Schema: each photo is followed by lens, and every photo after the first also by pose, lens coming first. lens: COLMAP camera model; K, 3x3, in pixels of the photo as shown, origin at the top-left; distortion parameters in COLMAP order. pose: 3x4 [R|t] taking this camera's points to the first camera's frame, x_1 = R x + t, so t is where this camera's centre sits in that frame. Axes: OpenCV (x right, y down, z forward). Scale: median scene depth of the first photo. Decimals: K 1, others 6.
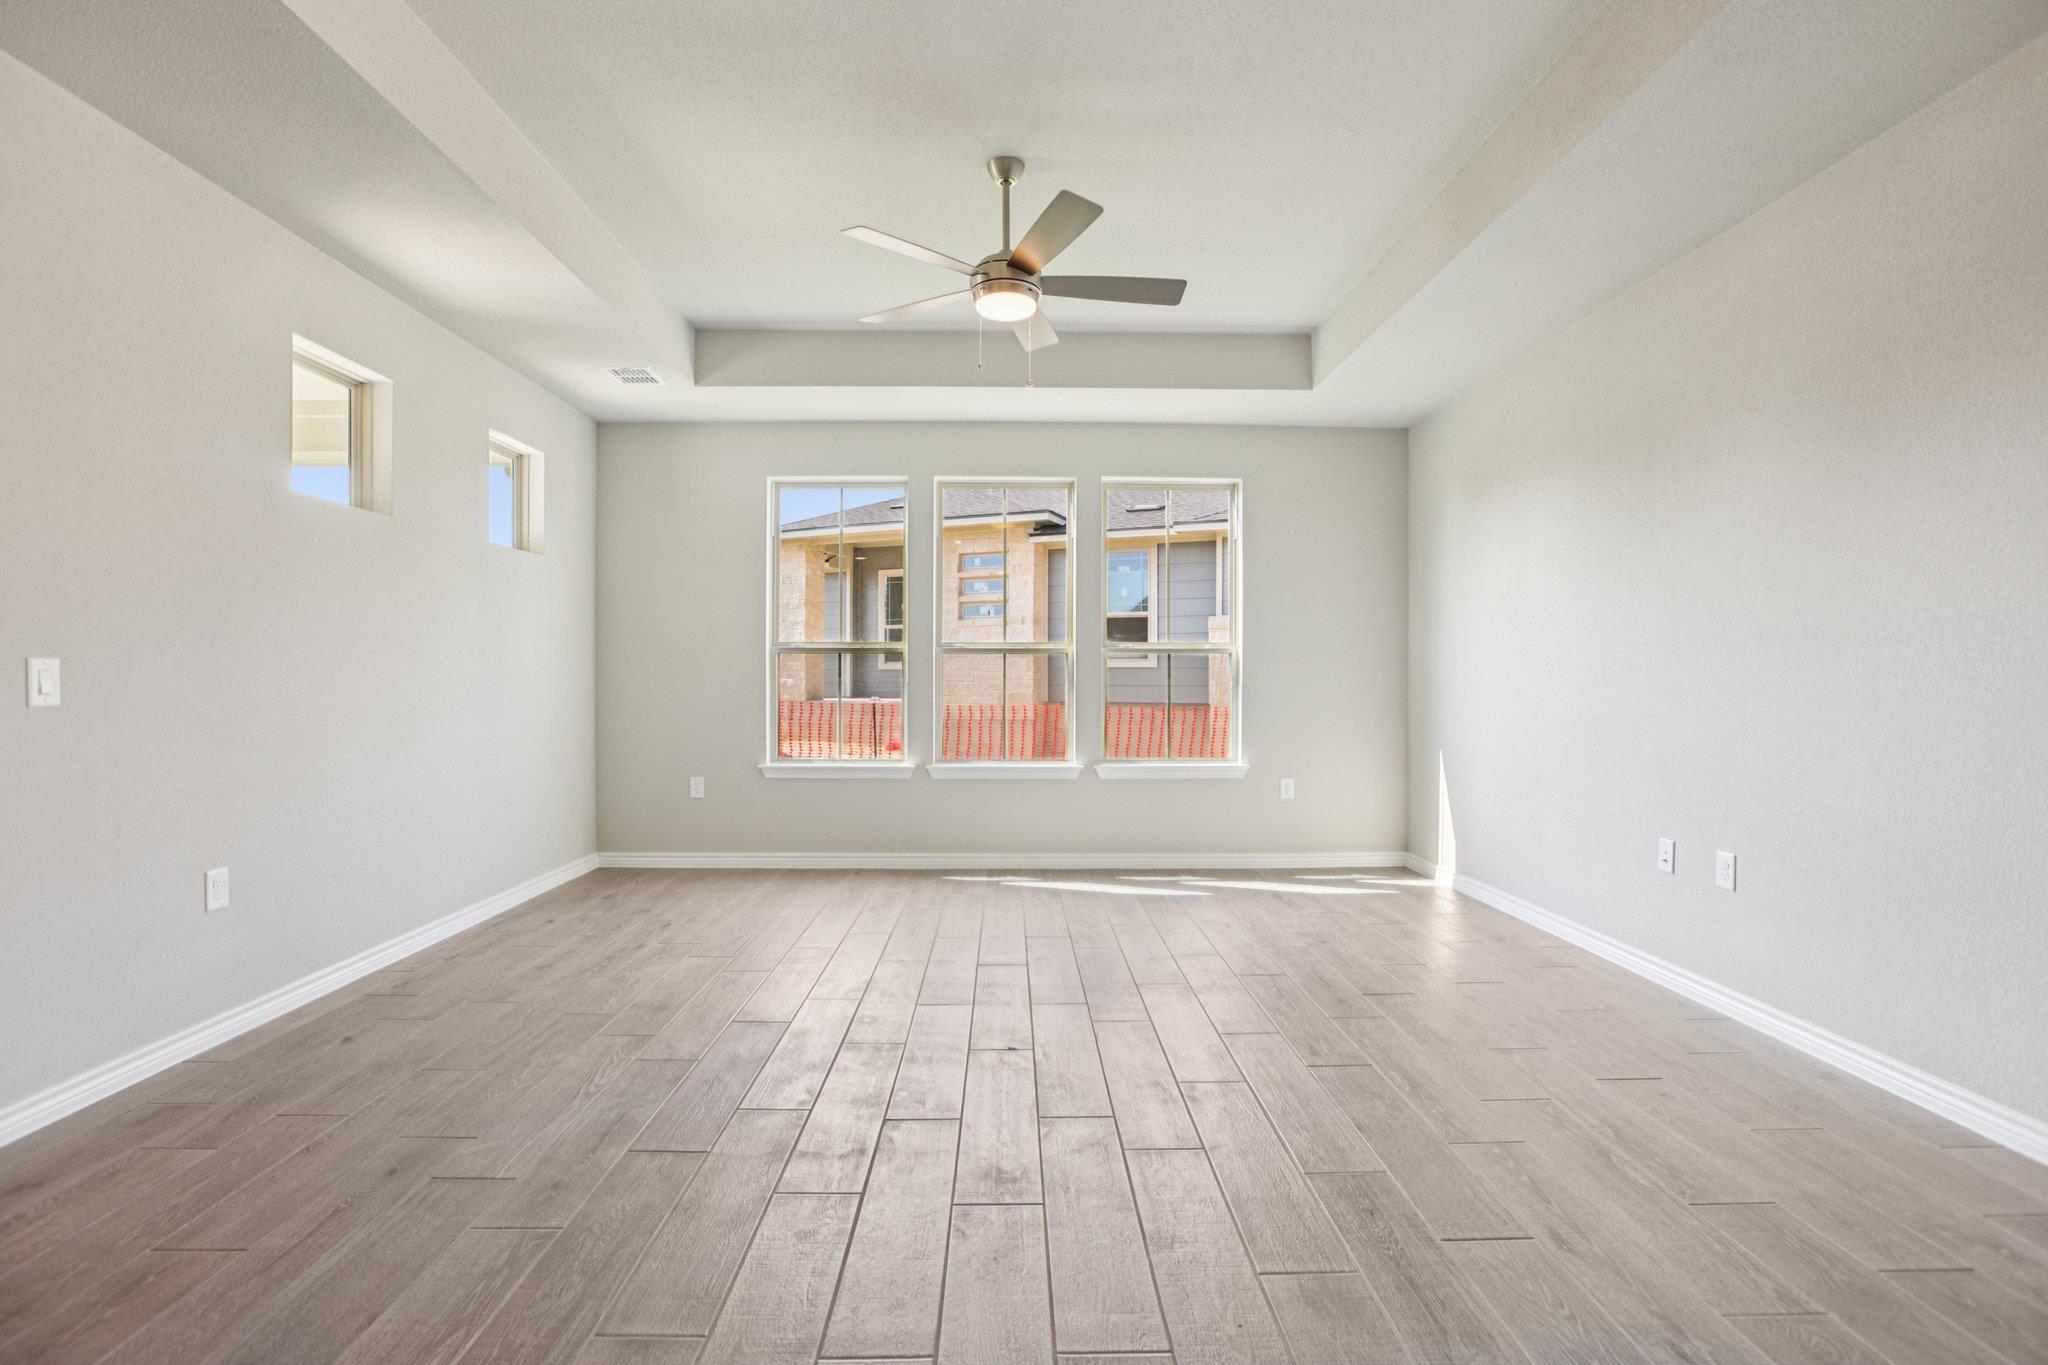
lens RADIAL K [[967.9, 0, 1020.1], [0, 967.9, 677.8], [0, 0, 1]] dist [-0.069975, 0.032456]
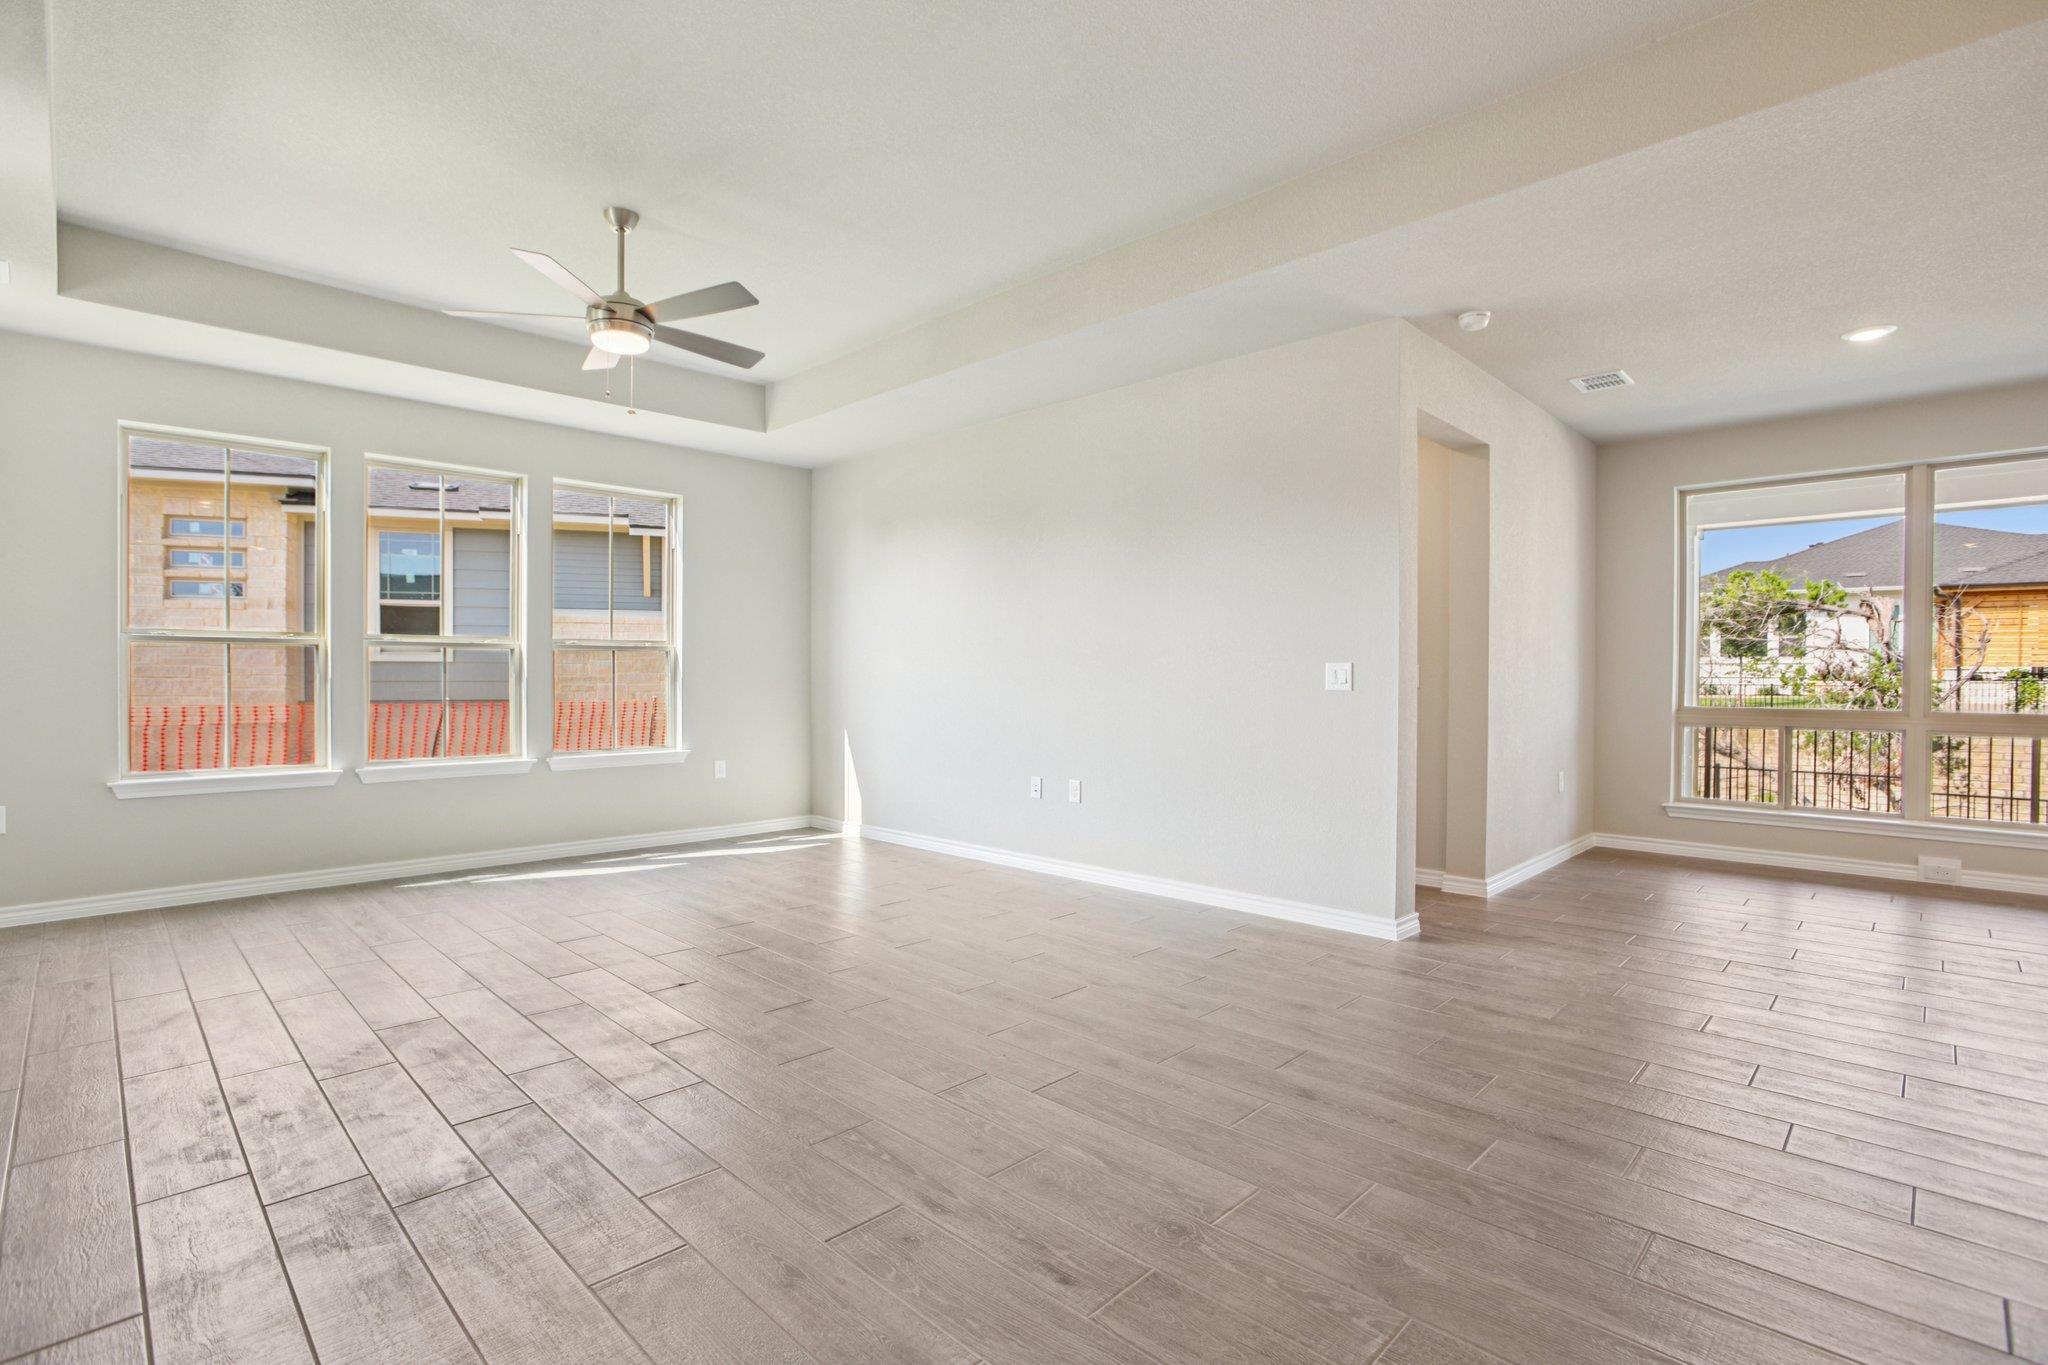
lens RADIAL K [[967.9, 0, 1020.1], [0, 967.9, 677.8], [0, 0, 1]] dist [-0.069975, 0.032456]
pose [[0.712946, -0.002441, 0.701215, -0.269549], [-0.000860, 0.999990, 0.004356, 0.000296], [-0.701219, -0.003709, 0.712937, -0.071586]]
